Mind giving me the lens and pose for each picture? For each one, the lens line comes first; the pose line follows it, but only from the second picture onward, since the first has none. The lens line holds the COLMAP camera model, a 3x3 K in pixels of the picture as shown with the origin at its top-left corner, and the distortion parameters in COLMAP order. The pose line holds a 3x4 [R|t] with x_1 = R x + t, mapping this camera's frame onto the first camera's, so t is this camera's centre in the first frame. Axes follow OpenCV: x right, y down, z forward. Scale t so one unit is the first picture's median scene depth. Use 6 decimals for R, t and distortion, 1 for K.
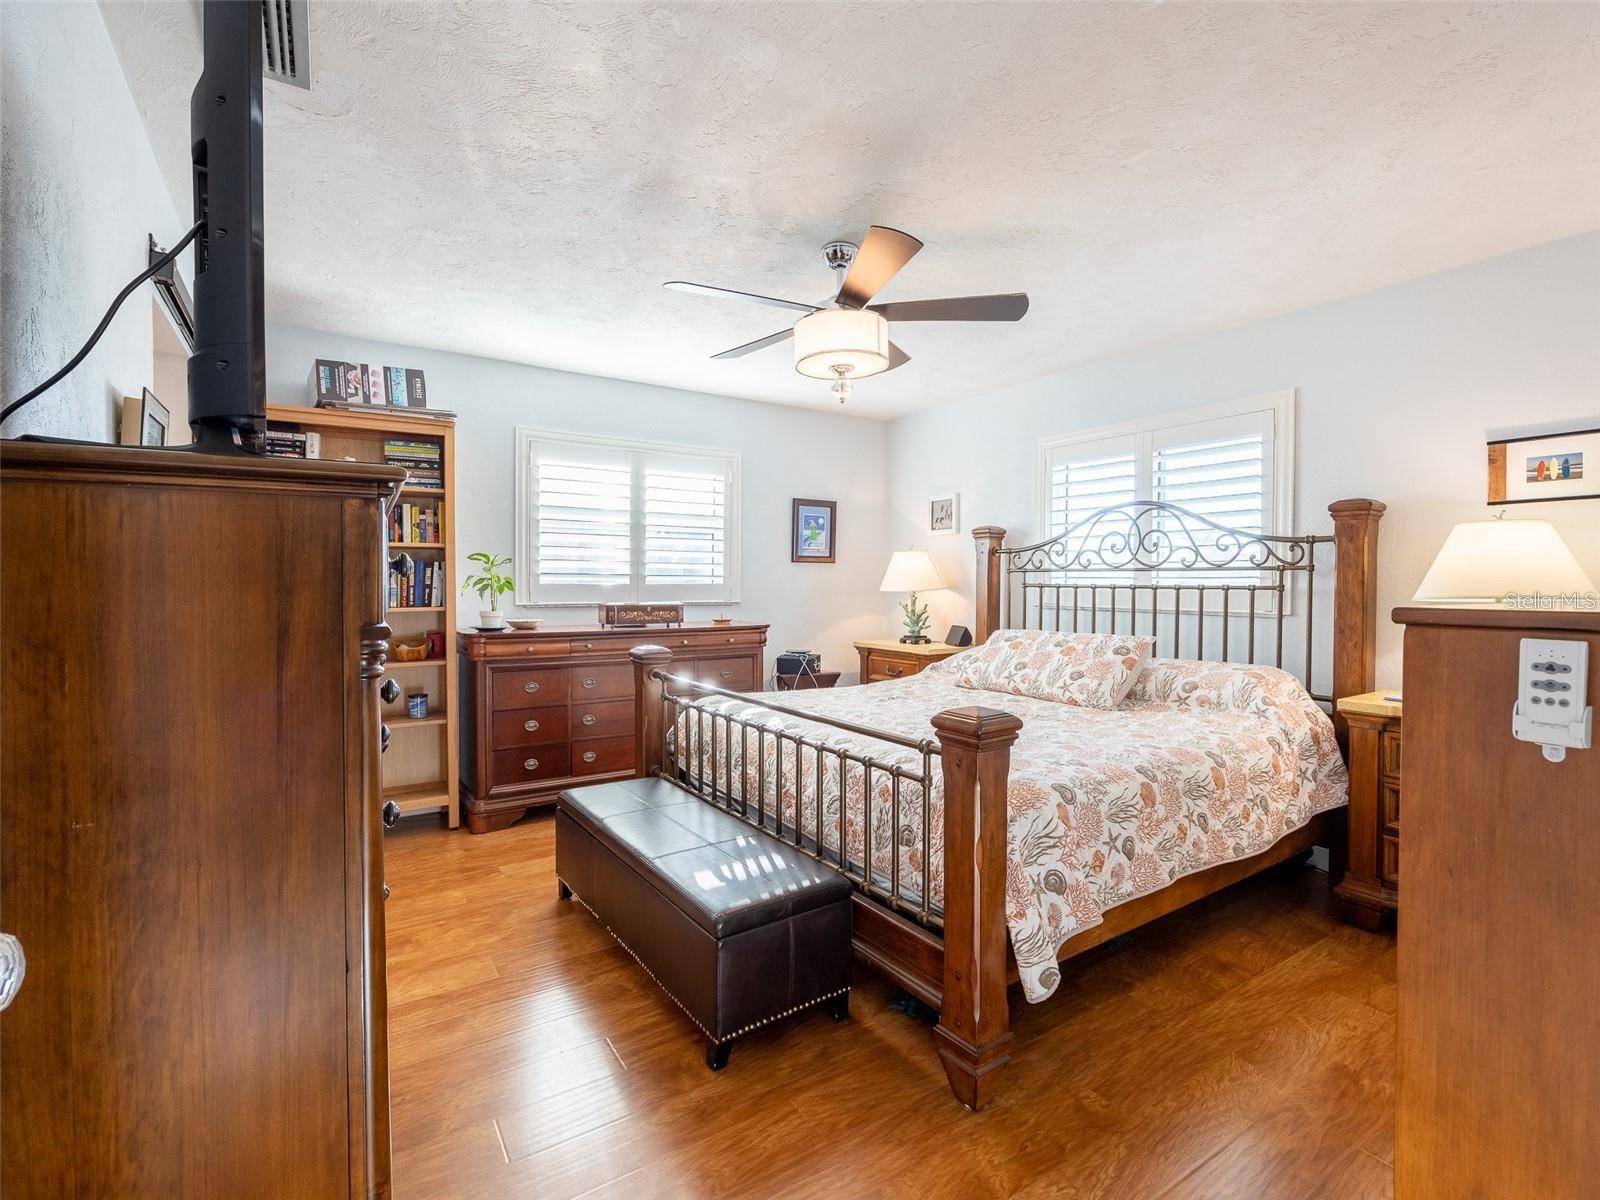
lens RADIAL K [[730.3, 0, 797.5], [0, 730.3, 613.1], [0, 0, 1]] dist [-0.000416, 0.000057]
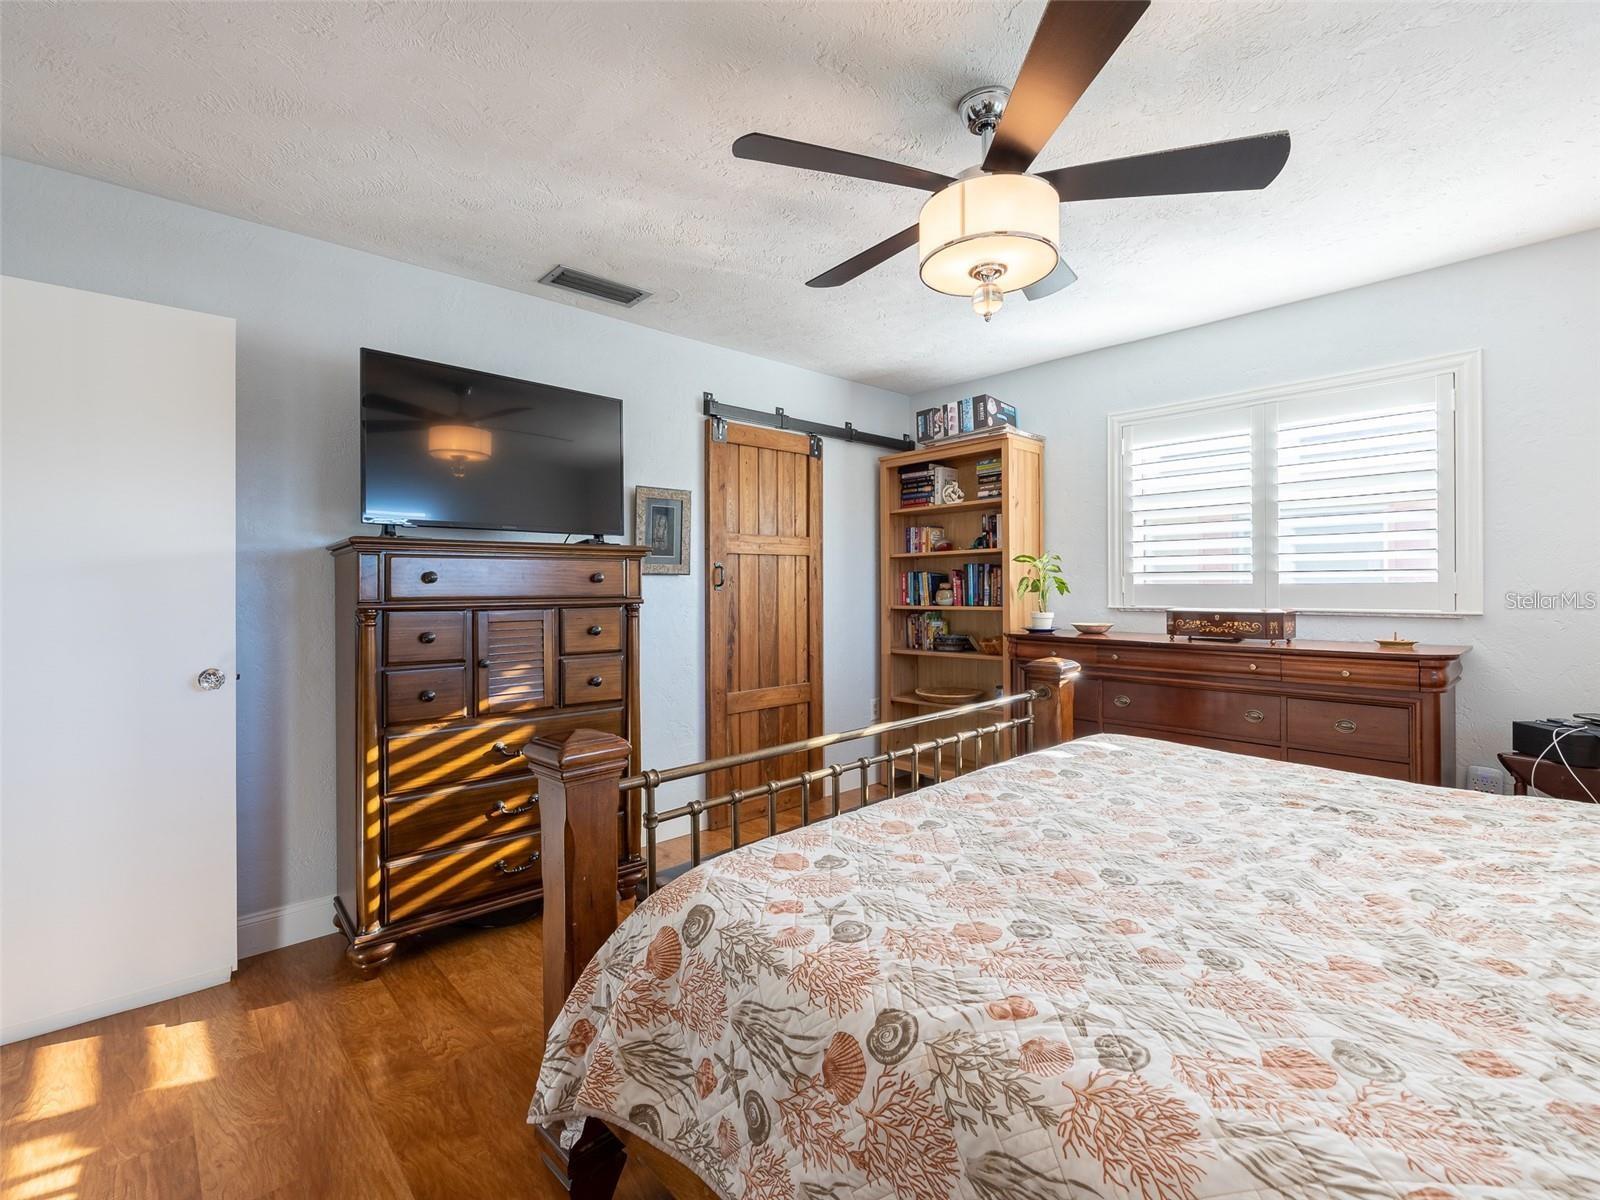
lens RADIAL K [[723.5, 0, 785.7], [0, 723.5, 599.8], [0, 0, 1]] dist [-0.004025, 0.000123]
pose [[0.172440, 0.013793, -0.984923, 0.446237], [-0.033915, 0.999392, 0.008057, -0.014873], [0.984436, 0.032014, 0.172803, 0.442903]]
